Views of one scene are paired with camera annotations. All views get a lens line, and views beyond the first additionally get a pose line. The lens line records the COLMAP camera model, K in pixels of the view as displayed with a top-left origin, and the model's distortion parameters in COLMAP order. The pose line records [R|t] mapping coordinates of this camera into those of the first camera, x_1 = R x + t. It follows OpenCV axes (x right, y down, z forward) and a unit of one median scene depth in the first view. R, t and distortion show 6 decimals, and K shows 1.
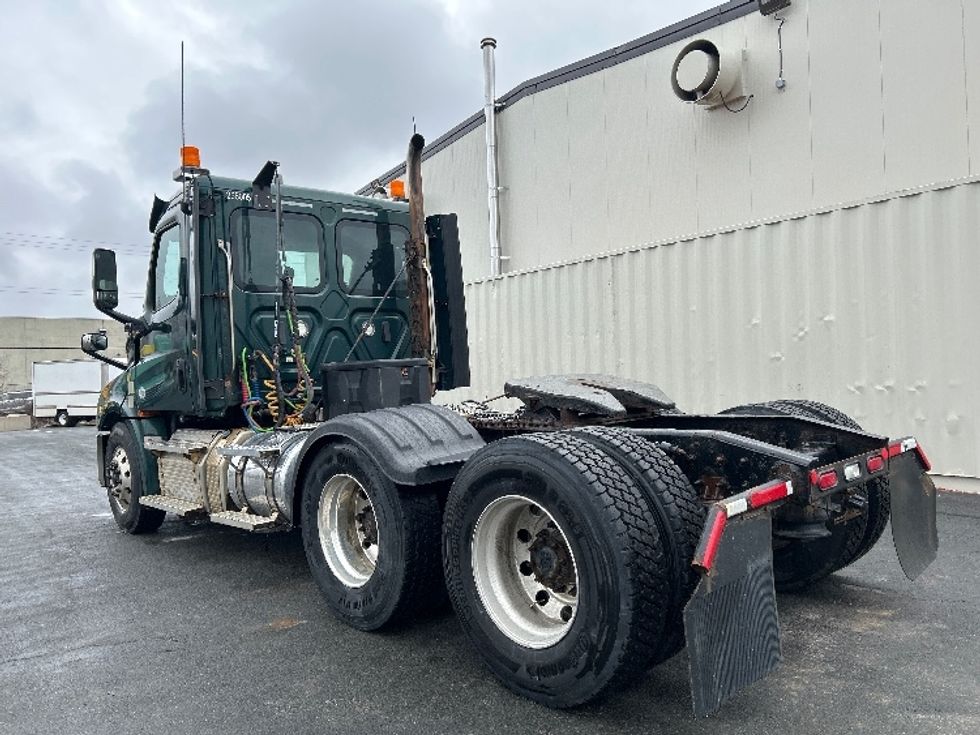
lens RADIAL K [[749.7, 0, 487.6], [0, 749.7, 371.2], [0, 0, 1]] dist [0.032700, -0.033427]
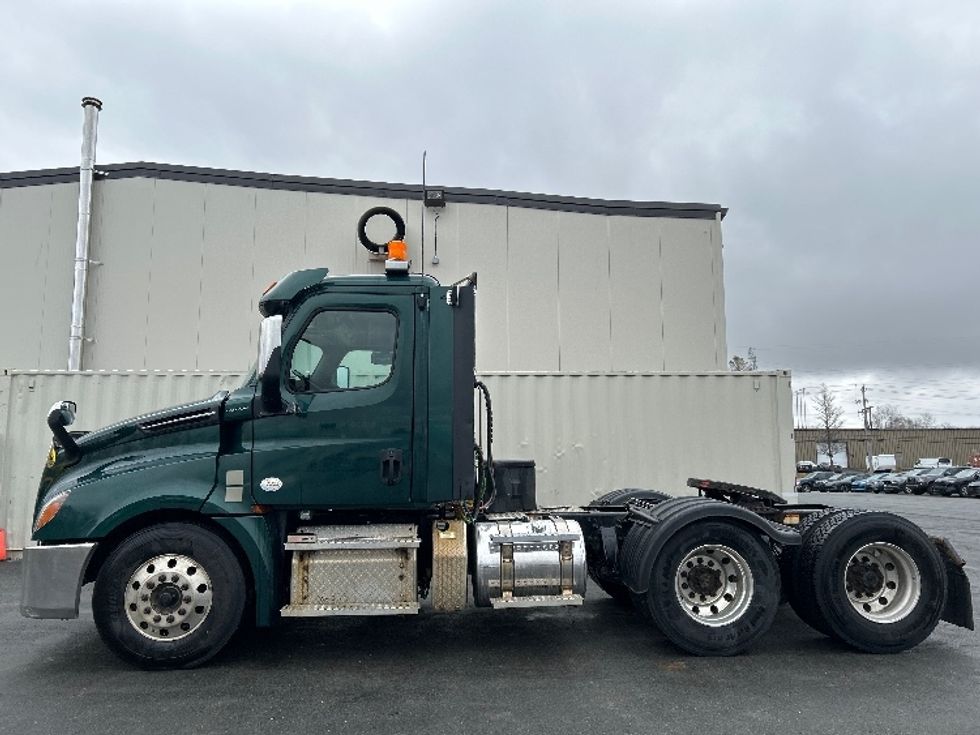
lens RADIAL K [[749.7, 0, 492.6], [0, 749.7, 370.9], [0, 0, 1]] dist [0.032700, -0.033427]
pose [[0.594673, 0.145331, 0.790723, -0.533048], [-0.025159, 0.986408, -0.162375, 0.018532], [-0.803574, 0.076666, 0.590246, 0.155318]]
